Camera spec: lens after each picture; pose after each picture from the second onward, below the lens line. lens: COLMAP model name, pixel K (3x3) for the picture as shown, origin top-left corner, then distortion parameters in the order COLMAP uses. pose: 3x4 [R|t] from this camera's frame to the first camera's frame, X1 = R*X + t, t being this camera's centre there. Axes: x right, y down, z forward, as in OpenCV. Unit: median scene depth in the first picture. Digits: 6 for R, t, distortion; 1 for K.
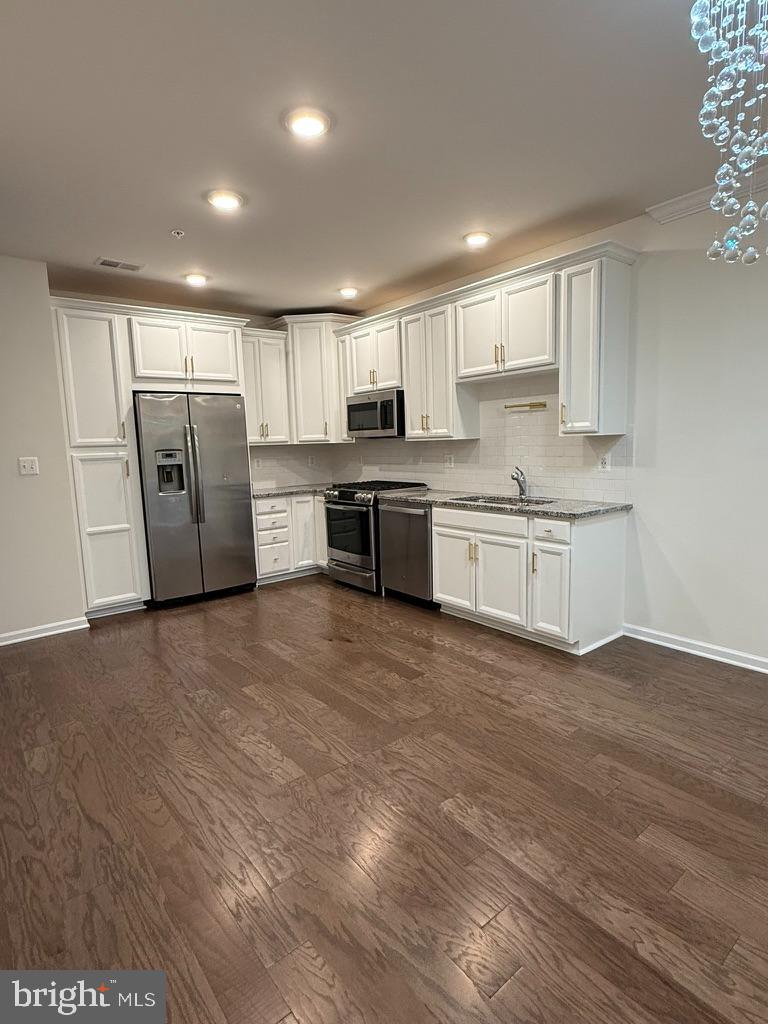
lens RADIAL K [[535.6, 0, 381.1], [0, 535.6, 510.7], [0, 0, 1]] dist [0.000143, -0.000655]
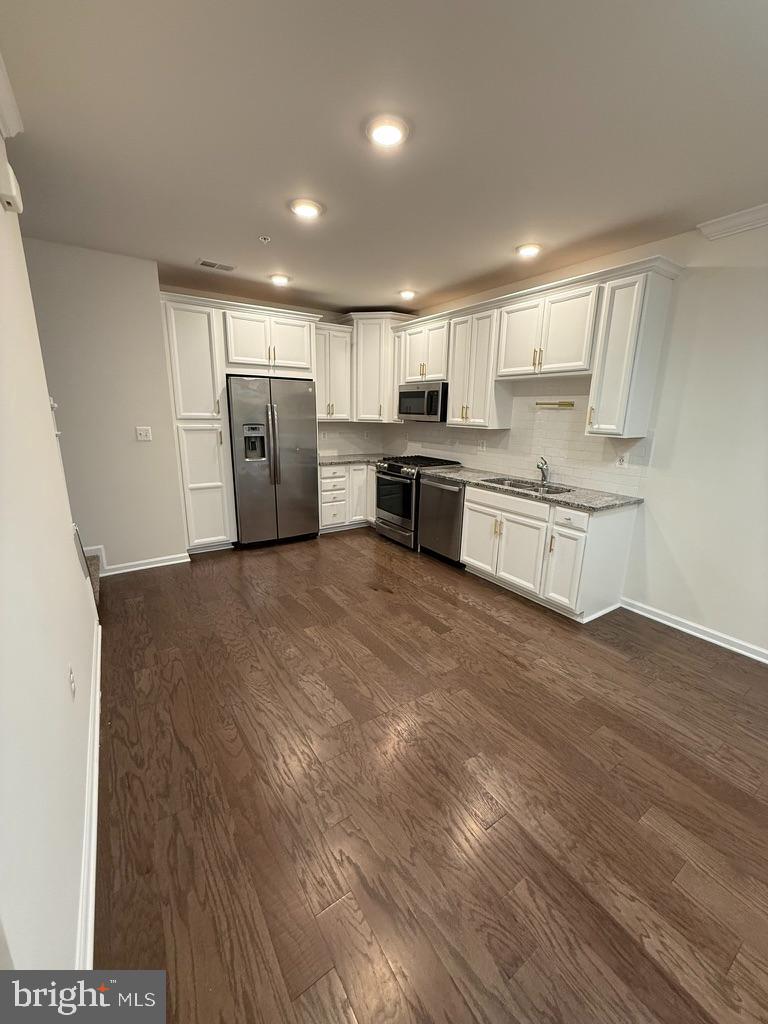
lens RADIAL K [[410.2, 0, 383.8], [0, 410.2, 510.5], [0, 0, 1]] dist [0.000668, 0.000116]
pose [[0.995211, 0.068700, -0.069542, -0.026741], [-0.060653, 0.991872, 0.111854, -0.058741], [0.076661, -0.107101, 0.991288, 0.092235]]
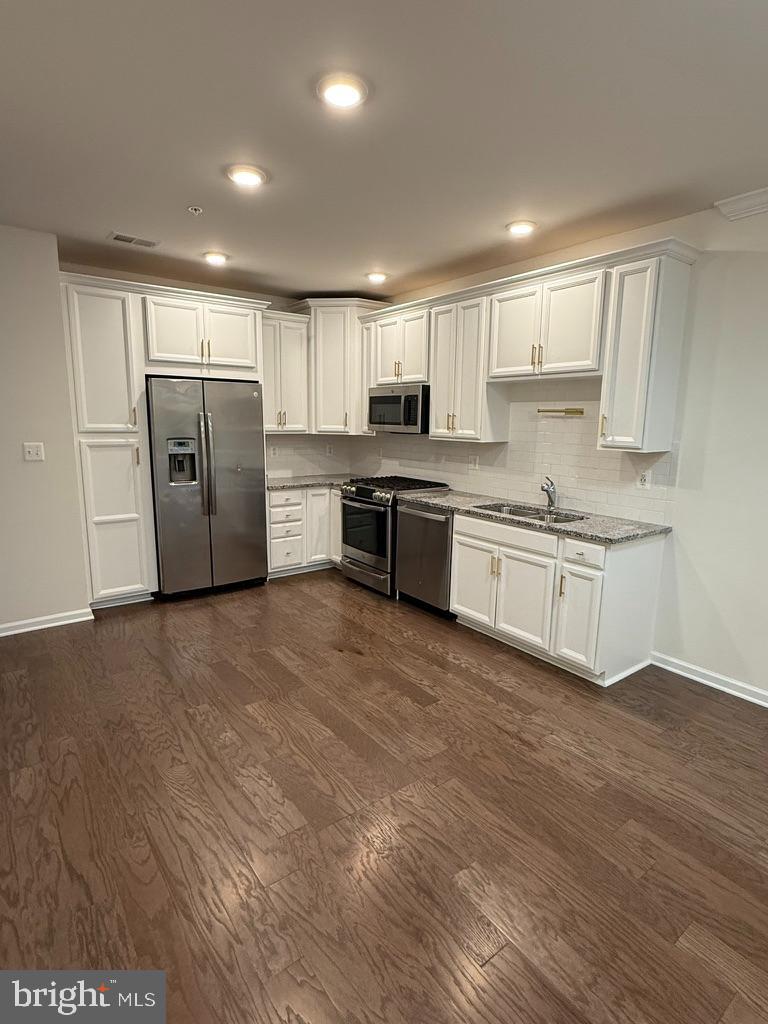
lens RADIAL K [[530.3, 0, 384.0], [0, 530.3, 512.0], [0, 0, 1]] dist [0.000182, 0.000423]
pose [[0.998514, 0.050408, -0.020726, -0.012456], [-0.049438, 0.997766, 0.044923, -0.062011], [0.022944, -0.043831, 0.998775, 0.081994]]
